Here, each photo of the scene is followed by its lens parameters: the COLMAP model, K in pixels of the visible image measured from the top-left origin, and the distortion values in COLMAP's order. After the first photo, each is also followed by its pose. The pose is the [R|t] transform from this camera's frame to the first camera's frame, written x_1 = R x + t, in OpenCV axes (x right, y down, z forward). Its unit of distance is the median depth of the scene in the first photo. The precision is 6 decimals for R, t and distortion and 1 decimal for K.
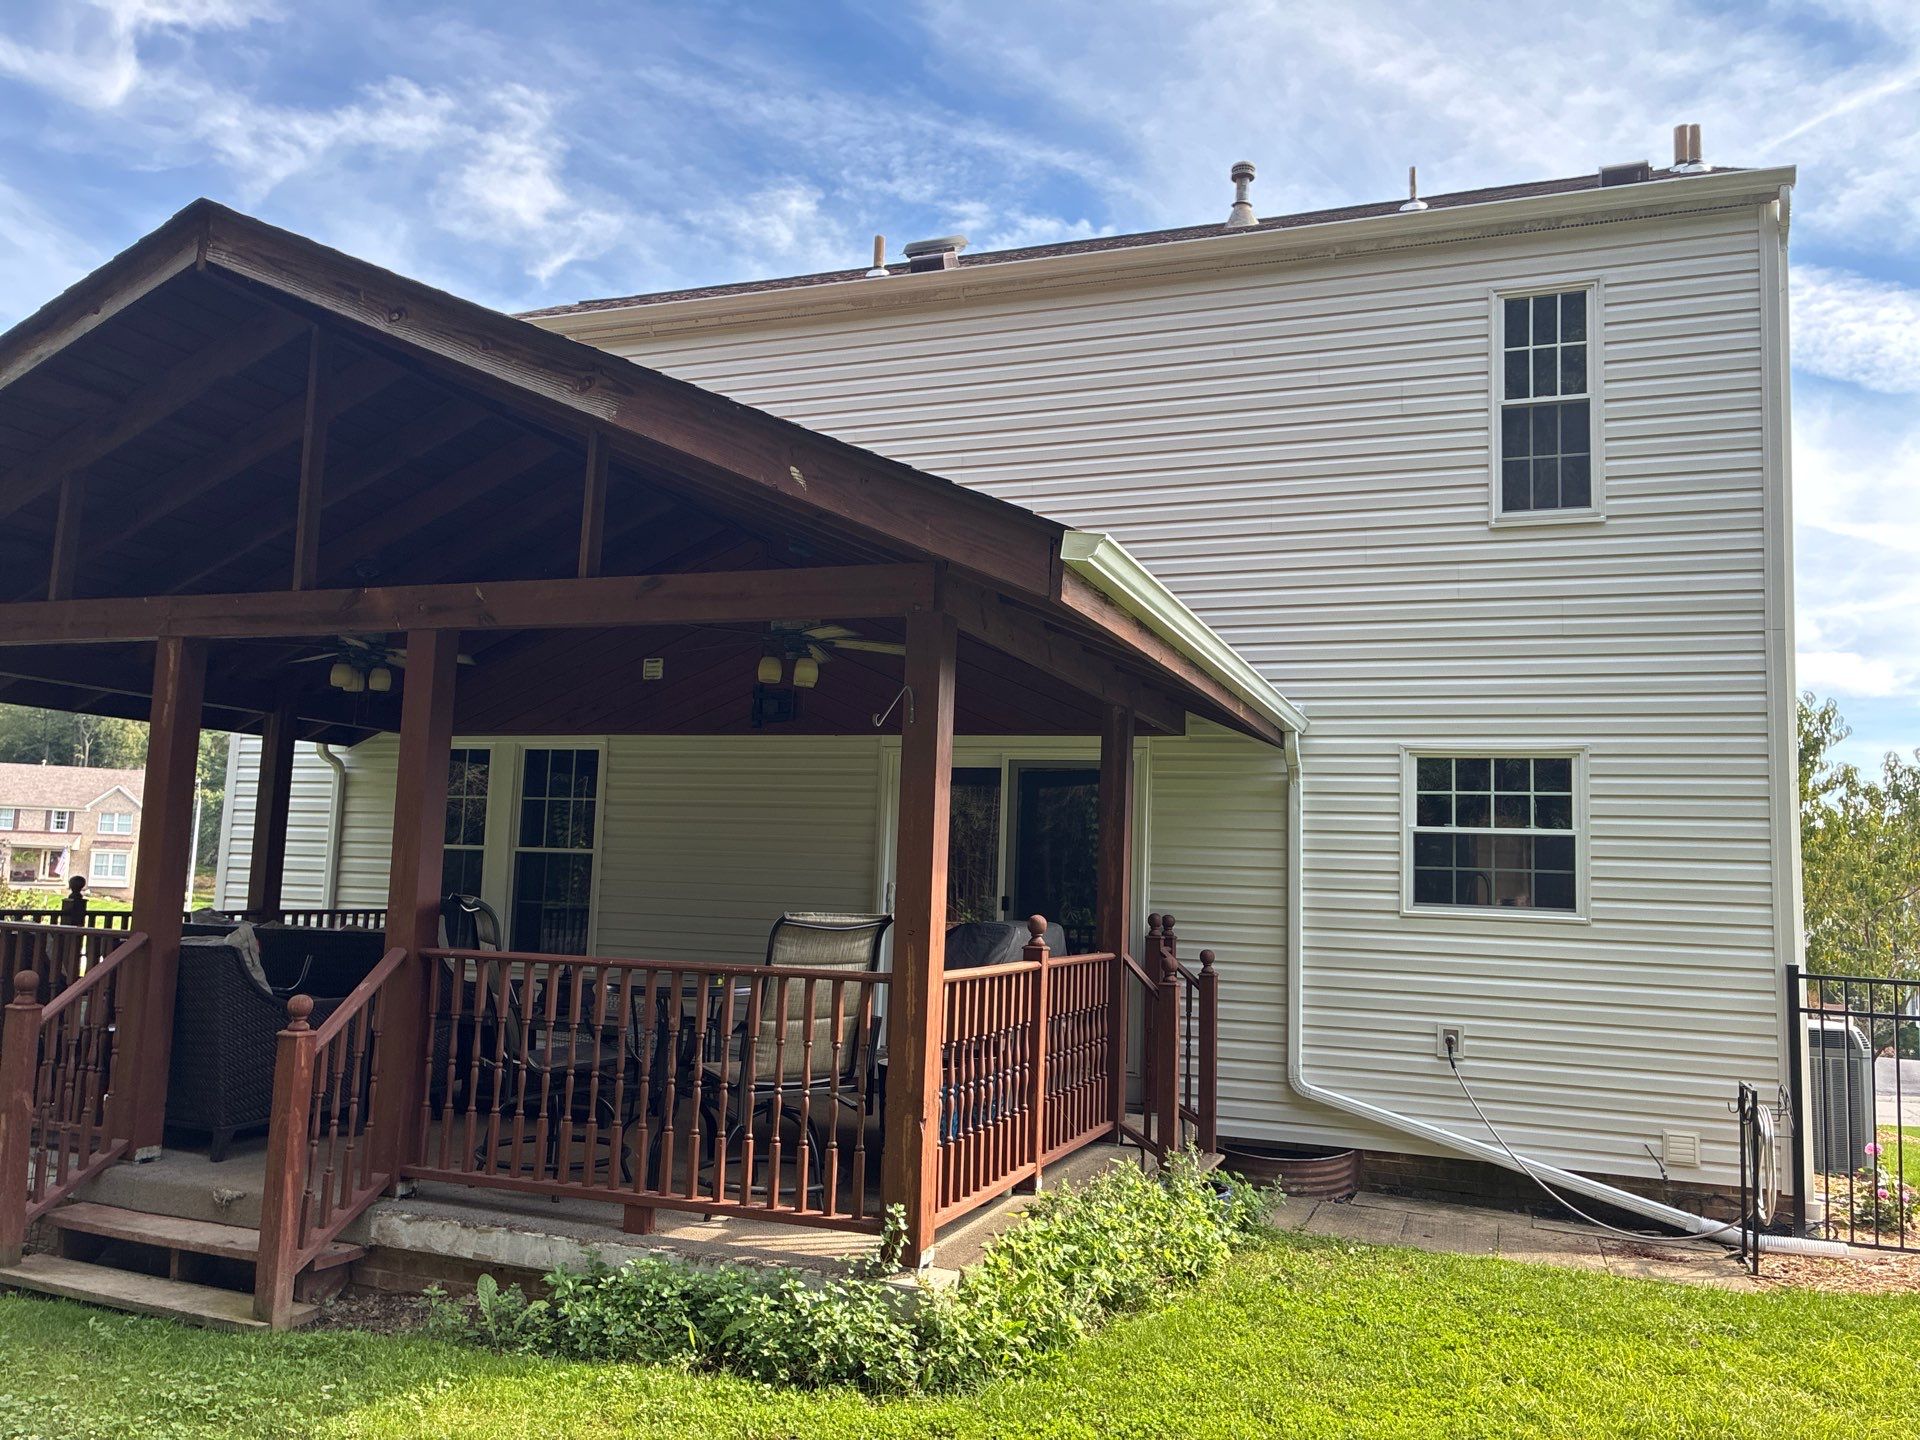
lens RADIAL K [[1420.1, 0, 960.0], [0, 1420.1, 720.0], [0, 0, 1]] dist [0.000681, -0.003410]
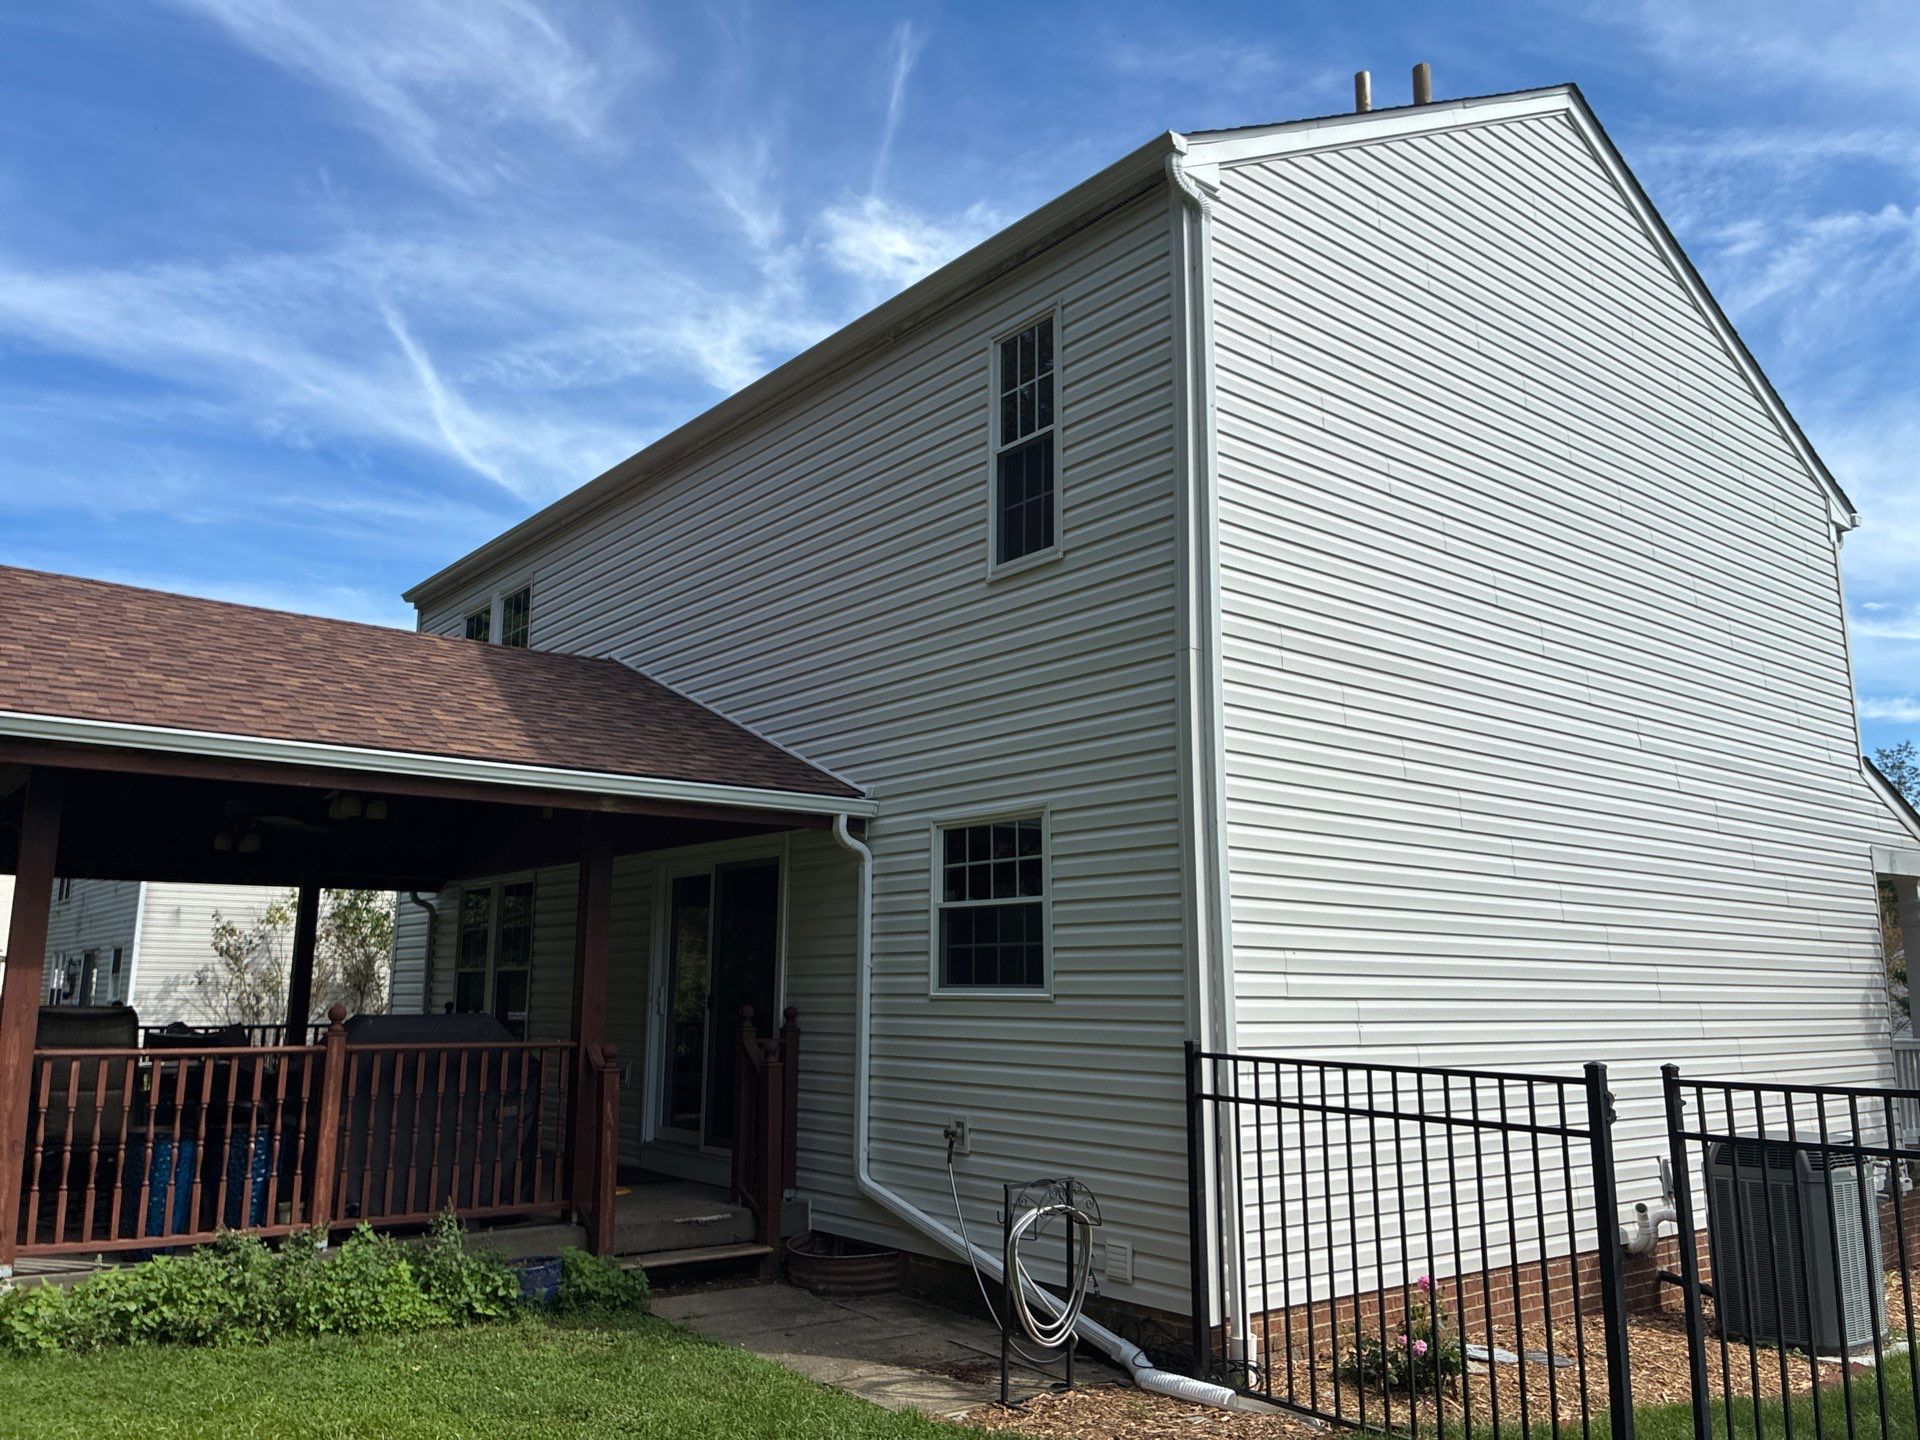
lens RADIAL K [[1449.9, 0, 991.9], [0, 1449.9, 716.9], [0, 0, 1]] dist [0.043470, -0.071423]
pose [[0.866006, -0.124948, -0.484170, 0.839383], [0.082472, 0.990707, -0.108157, 0.058806], [0.493185, 0.053734, 0.868263, 0.164197]]
